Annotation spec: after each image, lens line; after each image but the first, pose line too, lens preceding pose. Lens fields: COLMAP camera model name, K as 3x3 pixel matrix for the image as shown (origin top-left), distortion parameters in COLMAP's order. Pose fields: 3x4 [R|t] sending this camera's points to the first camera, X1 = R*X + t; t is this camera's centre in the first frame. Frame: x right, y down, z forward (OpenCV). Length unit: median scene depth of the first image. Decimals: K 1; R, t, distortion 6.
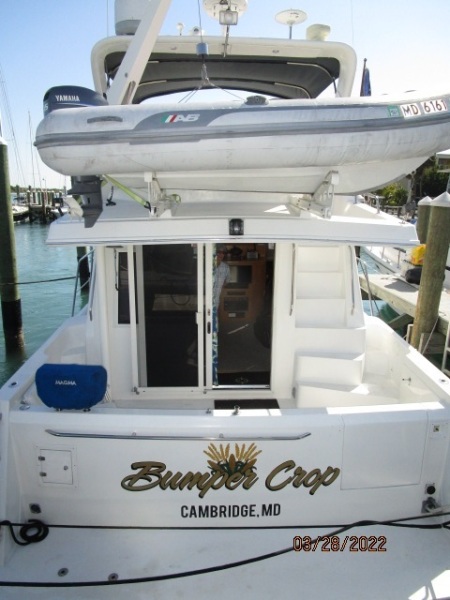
lens RADIAL K [[425.6, 0, 225.0], [0, 425.6, 300.0], [0, 0, 1]] dist [-0.035062, 0.017128]
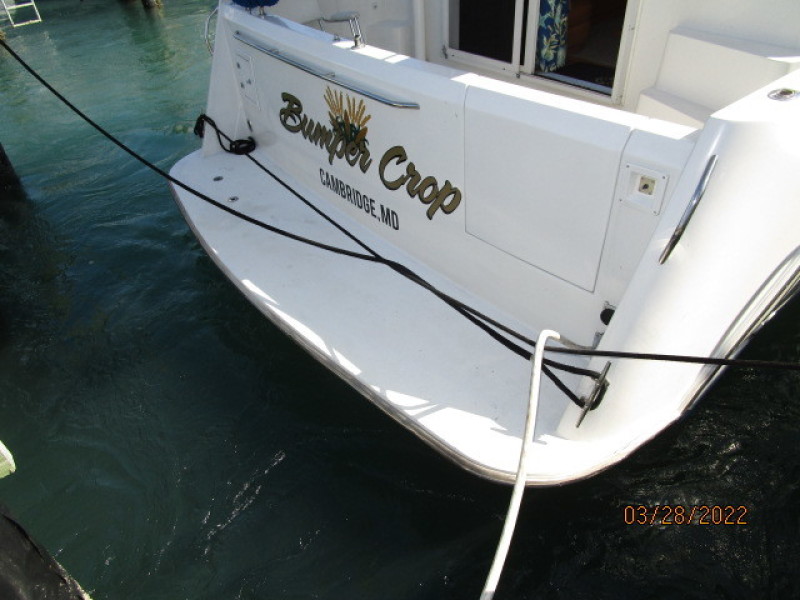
lens RADIAL K [[567.5, 0, 400.0], [0, 567.5, 300.0], [0, 0, 1]] dist [-0.035062, 0.017128]
pose [[0.580390, 0.468856, -0.665824, 0.808276], [-0.120546, 0.858083, 0.499162, 0.159407], [0.805367, -0.209446, 0.554541, 0.495417]]
